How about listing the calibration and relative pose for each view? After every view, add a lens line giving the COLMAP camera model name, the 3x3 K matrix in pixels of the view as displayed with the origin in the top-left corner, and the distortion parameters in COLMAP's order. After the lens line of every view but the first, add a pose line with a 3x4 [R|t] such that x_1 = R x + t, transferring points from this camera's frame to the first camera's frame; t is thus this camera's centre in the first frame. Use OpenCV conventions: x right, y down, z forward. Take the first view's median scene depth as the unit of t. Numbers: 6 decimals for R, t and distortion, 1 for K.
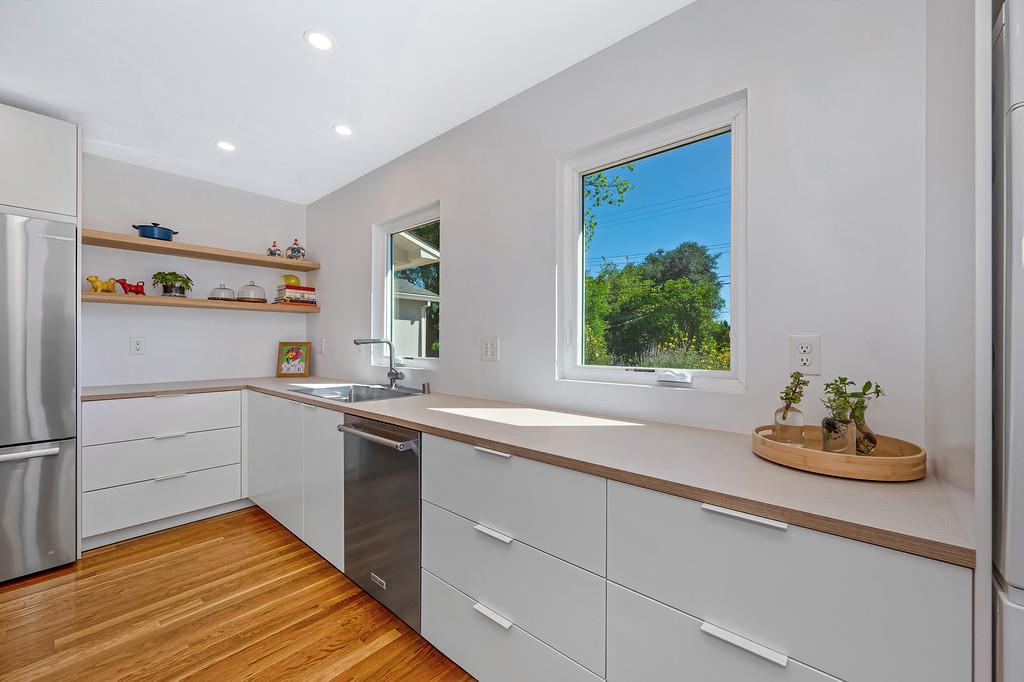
lens RADIAL K [[404.0, 0, 508.8], [0, 404.0, 344.3], [0, 0, 1]] dist [-0.003178, 0.000006]
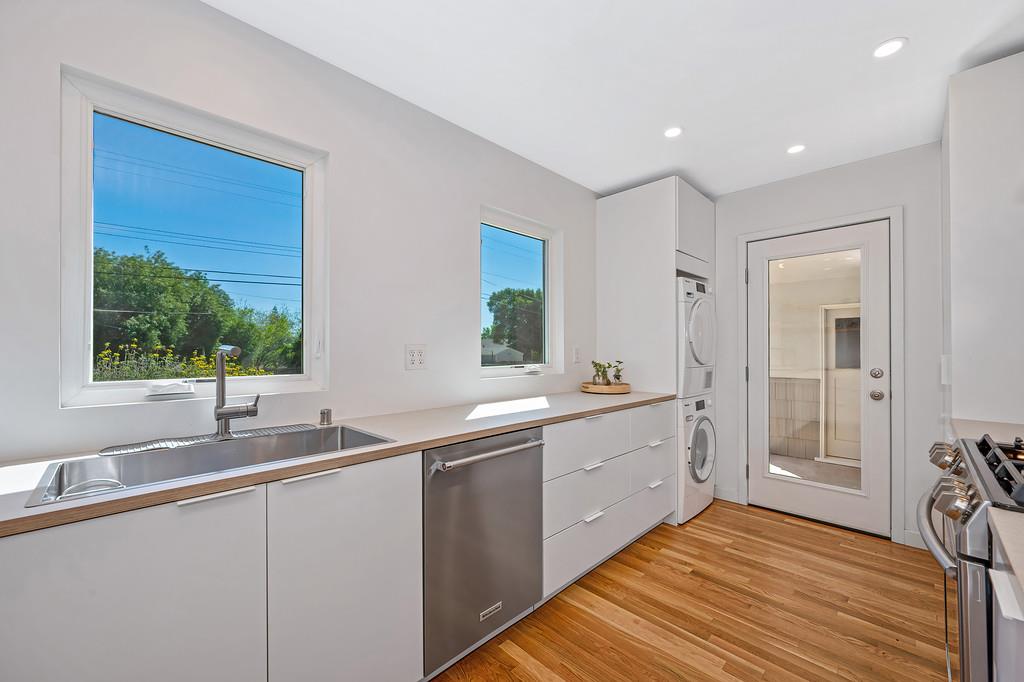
lens RADIAL K [[404.0, 0, 510.2], [0, 404.0, 342.7], [0, 0, 1]] dist [-0.003178, 0.000006]
pose [[0.049358, 0.004605, 0.998771, -1.004421], [0.001453, 0.999988, -0.004682, -0.017880], [-0.998780, 0.001682, 0.049350, 0.734838]]
